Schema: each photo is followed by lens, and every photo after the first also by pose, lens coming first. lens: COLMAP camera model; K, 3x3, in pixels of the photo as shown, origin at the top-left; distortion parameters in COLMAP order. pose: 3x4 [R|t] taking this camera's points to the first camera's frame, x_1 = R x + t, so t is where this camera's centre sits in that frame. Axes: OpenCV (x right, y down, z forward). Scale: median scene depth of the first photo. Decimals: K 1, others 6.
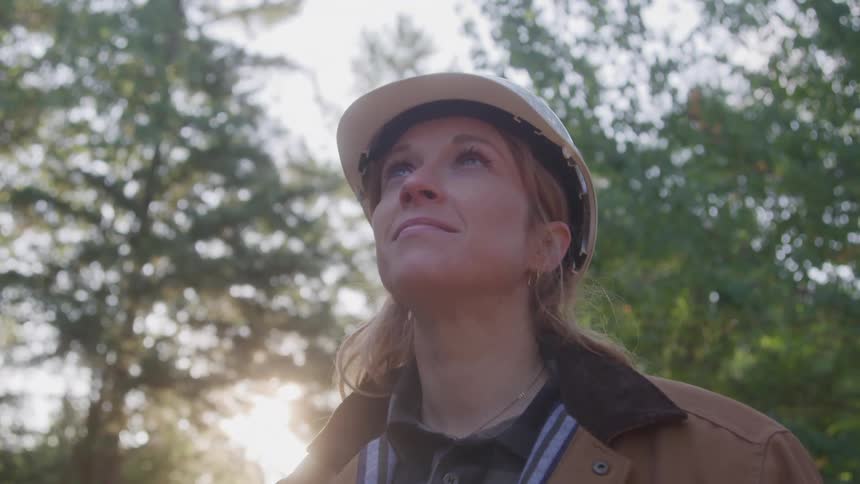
lens RADIAL K [[928.8, 0, 430.0], [0, 928.8, 242.0], [0, 0, 1]] dist [-0.100637, 0.021556]
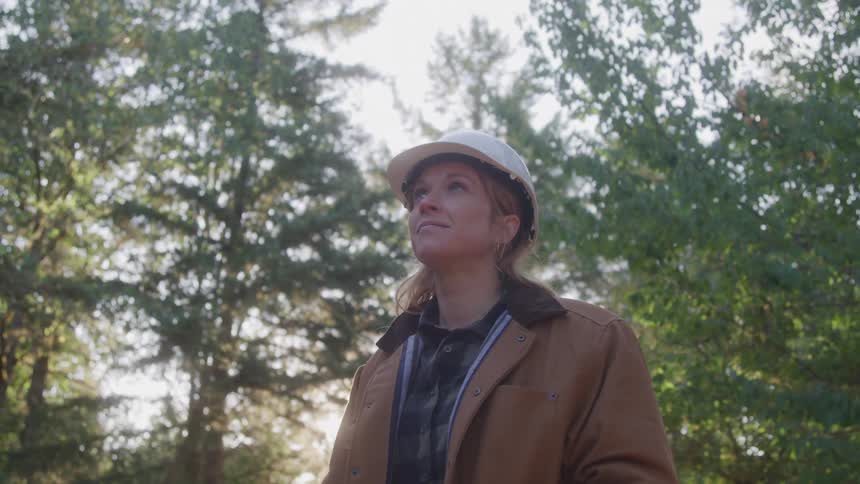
lens RADIAL K [[928.8, 0, 430.0], [0, 928.8, 242.0], [0, 0, 1]] dist [-0.100637, 0.021556]
pose [[0.995070, -0.037376, -0.091866, 0.005294], [0.037436, 0.999298, -0.001069, 0.000913], [0.091842, -0.002375, 0.995771, -0.029882]]
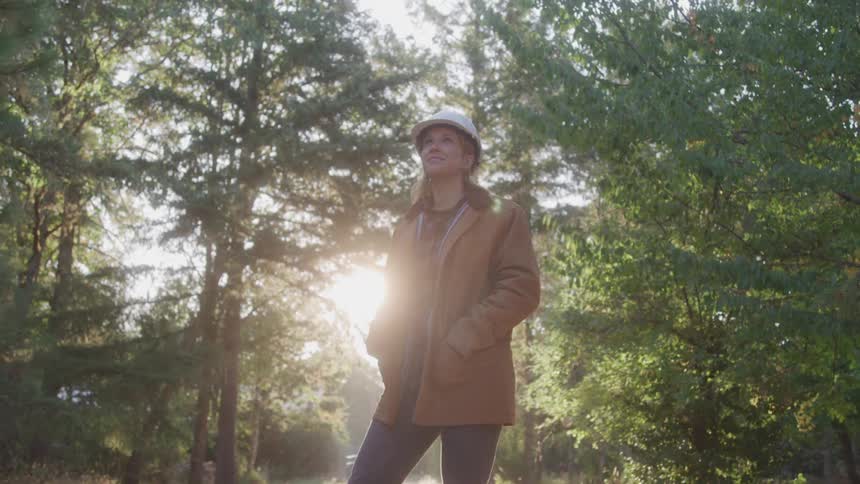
lens RADIAL K [[928.8, 0, 430.0], [0, 928.8, 242.0], [0, 0, 1]] dist [-0.100637, 0.021556]
pose [[0.995161, -0.014185, -0.097233, 0.013309], [0.026886, 0.991071, 0.130595, -0.007010], [0.094512, -0.132577, 0.986656, -0.108201]]
